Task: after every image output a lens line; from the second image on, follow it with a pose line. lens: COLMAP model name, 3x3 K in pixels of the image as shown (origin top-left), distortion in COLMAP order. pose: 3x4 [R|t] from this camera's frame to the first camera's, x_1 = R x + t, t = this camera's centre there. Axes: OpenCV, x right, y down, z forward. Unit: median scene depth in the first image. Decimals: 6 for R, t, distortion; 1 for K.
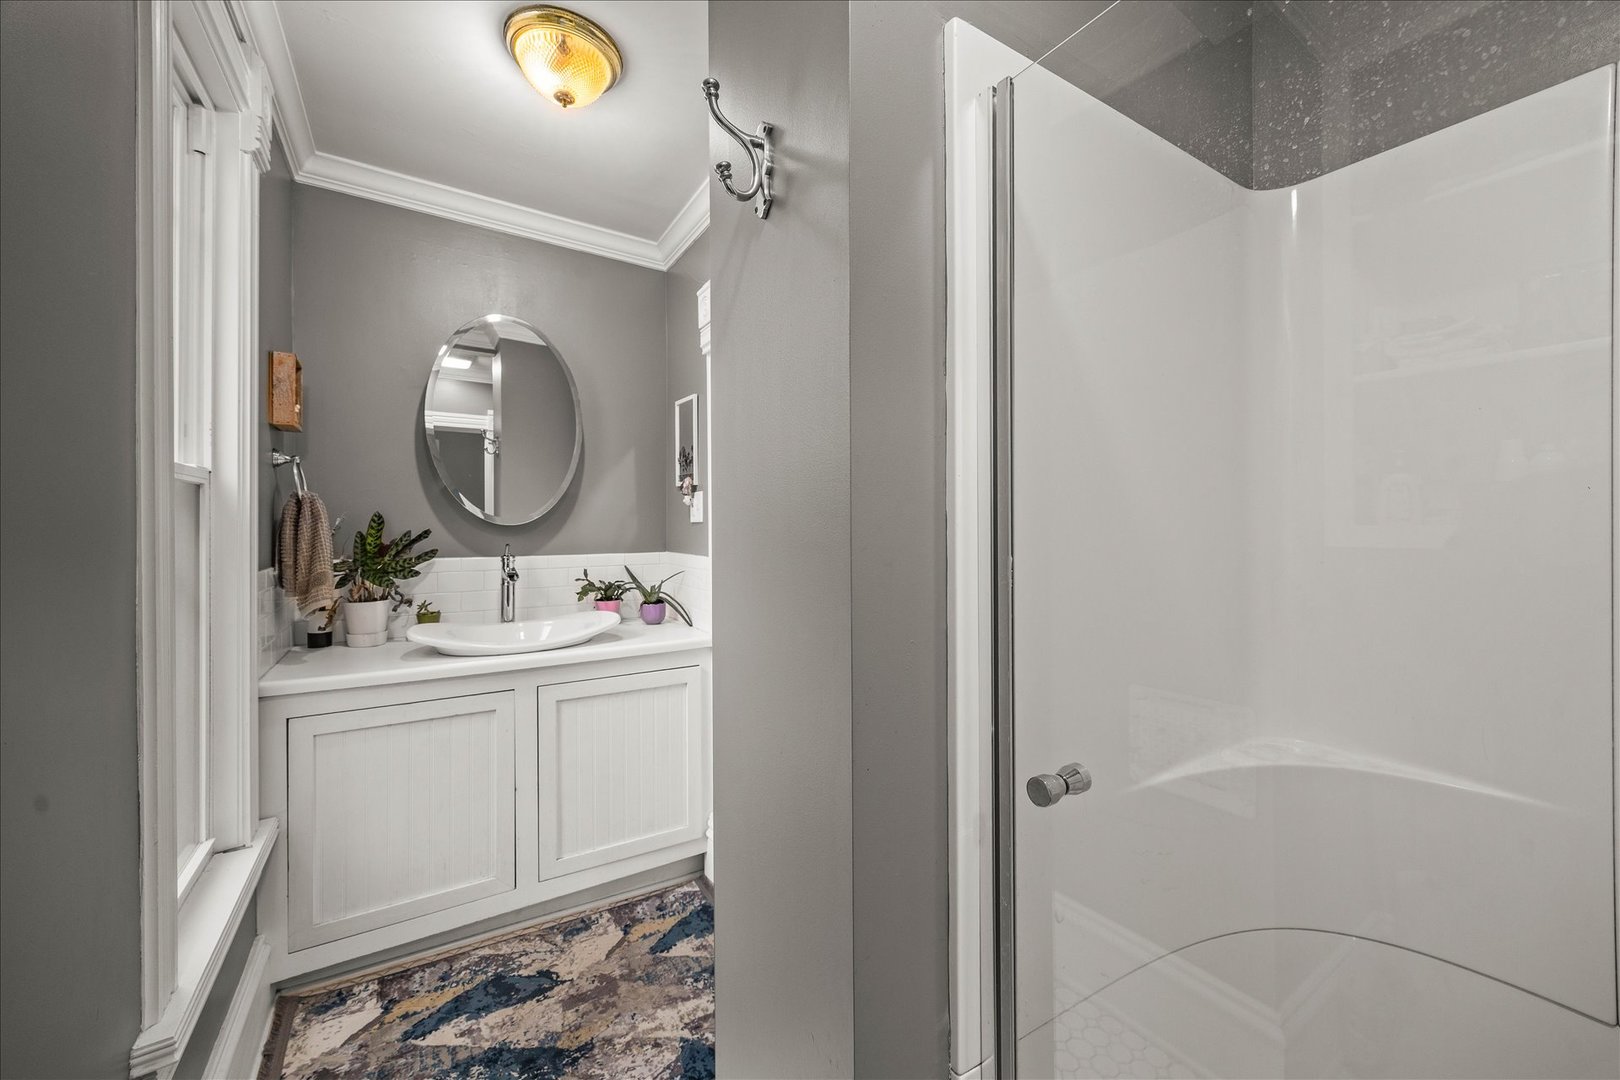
lens RADIAL K [[617.9, 0, 808.1], [0, 617.9, 532.5], [0, 0, 1]] dist [-0.001148, -0.000027]
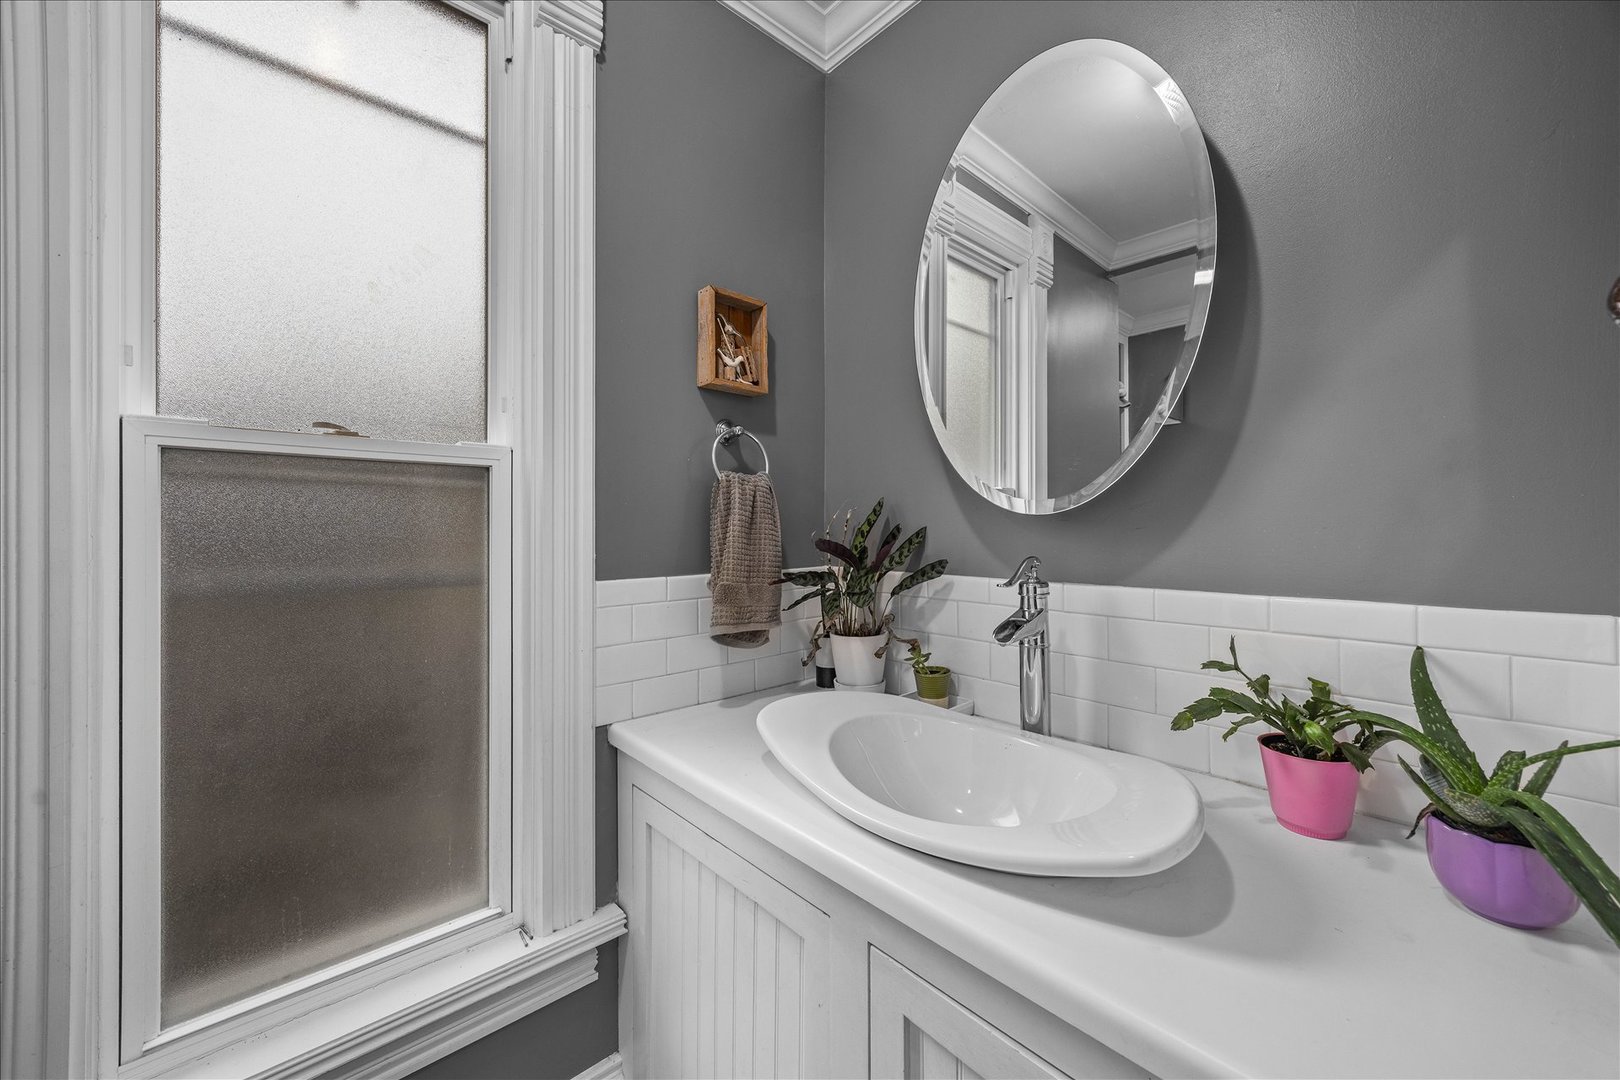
lens RADIAL K [[617.9, 0, 808.5], [0, 617.9, 531.3], [0, 0, 1]] dist [-0.001148, -0.000027]
pose [[0.169584, 0.004640, -0.985505, -0.069466], [-0.002085, 0.999988, 0.004350, -0.000812], [0.985513, 0.001317, 0.169592, 0.778939]]
